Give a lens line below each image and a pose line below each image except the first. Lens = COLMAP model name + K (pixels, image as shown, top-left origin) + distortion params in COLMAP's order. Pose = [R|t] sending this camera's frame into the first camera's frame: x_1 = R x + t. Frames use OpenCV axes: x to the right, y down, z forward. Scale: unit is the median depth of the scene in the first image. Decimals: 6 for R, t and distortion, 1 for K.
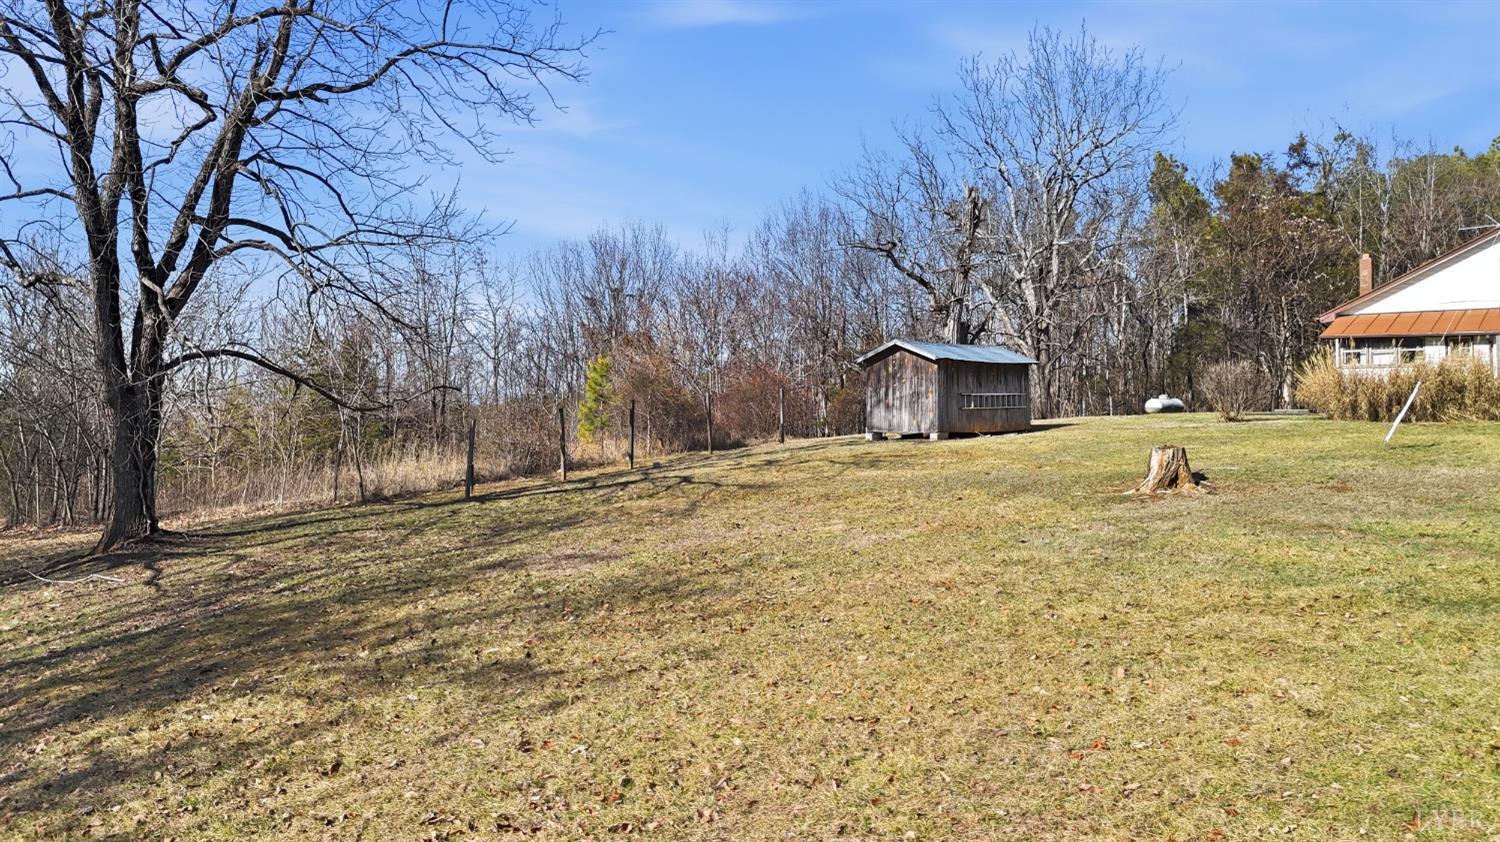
lens RADIAL K [[1134.4, 0, 741.8], [0, 1134.4, 383.4], [0, 0, 1]] dist [0.051495, -0.009360]
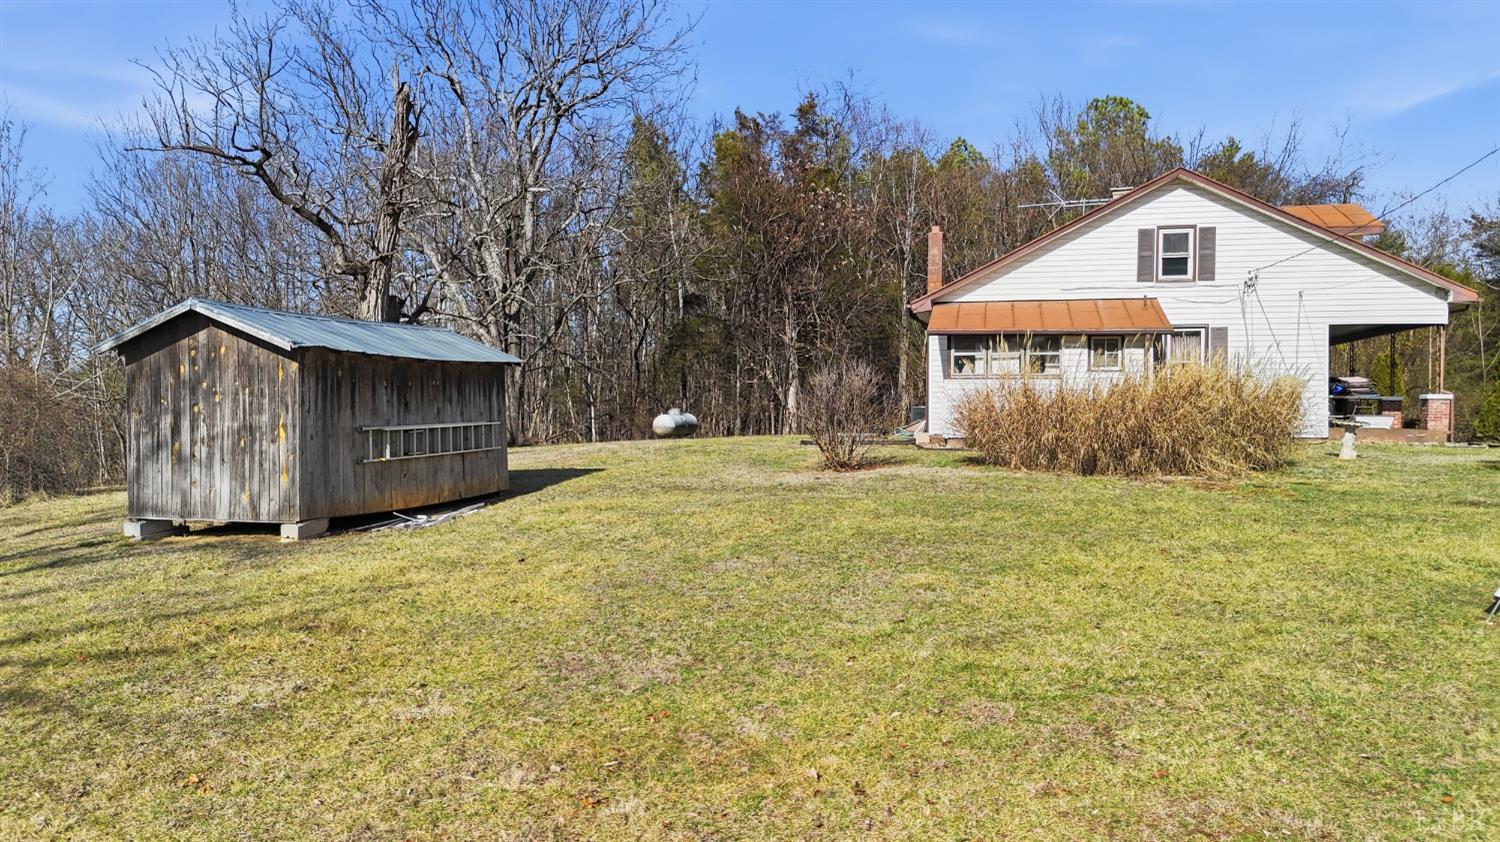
lens RADIAL K [[1115.6, 0, 743.3], [0, 1115.6, 431.5], [0, 0, 1]] dist [0.043732, -0.005593]
pose [[0.888424, -0.009500, 0.458926, 0.097029], [-0.011250, 0.999035, 0.042461, -0.007854], [-0.458886, -0.042886, 0.887460, 0.421397]]
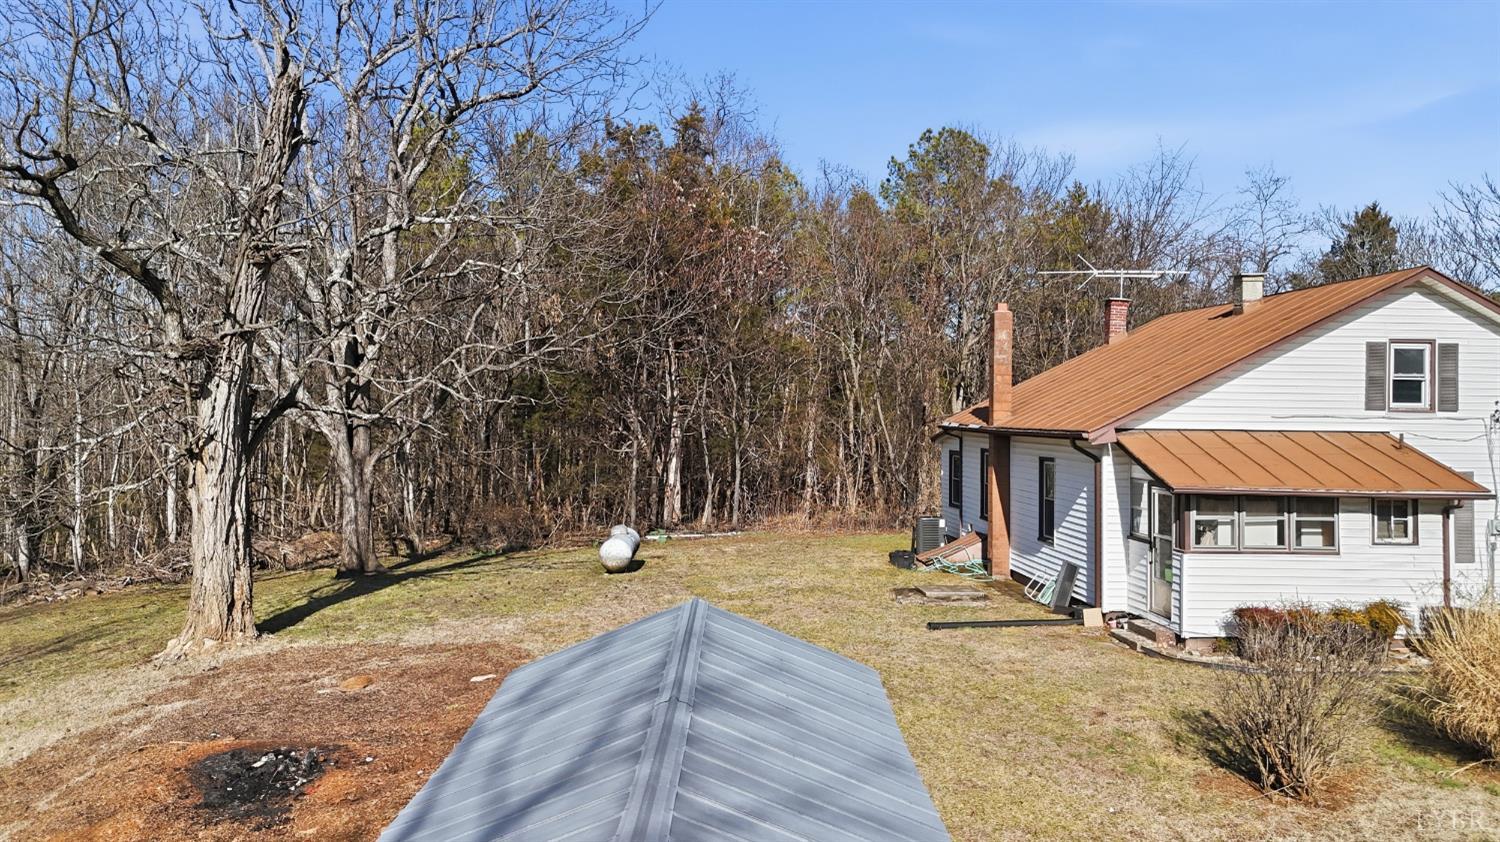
lens RADIAL K [[1134.4, 0, 741.8], [0, 1134.4, 383.4], [0, 0, 1]] dist [0.051495, -0.009360]
pose [[0.720185, 0.018793, 0.693528, 0.047819], [-0.024124, 0.999707, -0.002039, -0.070212], [-0.693363, -0.015262, 0.720427, 0.706183]]
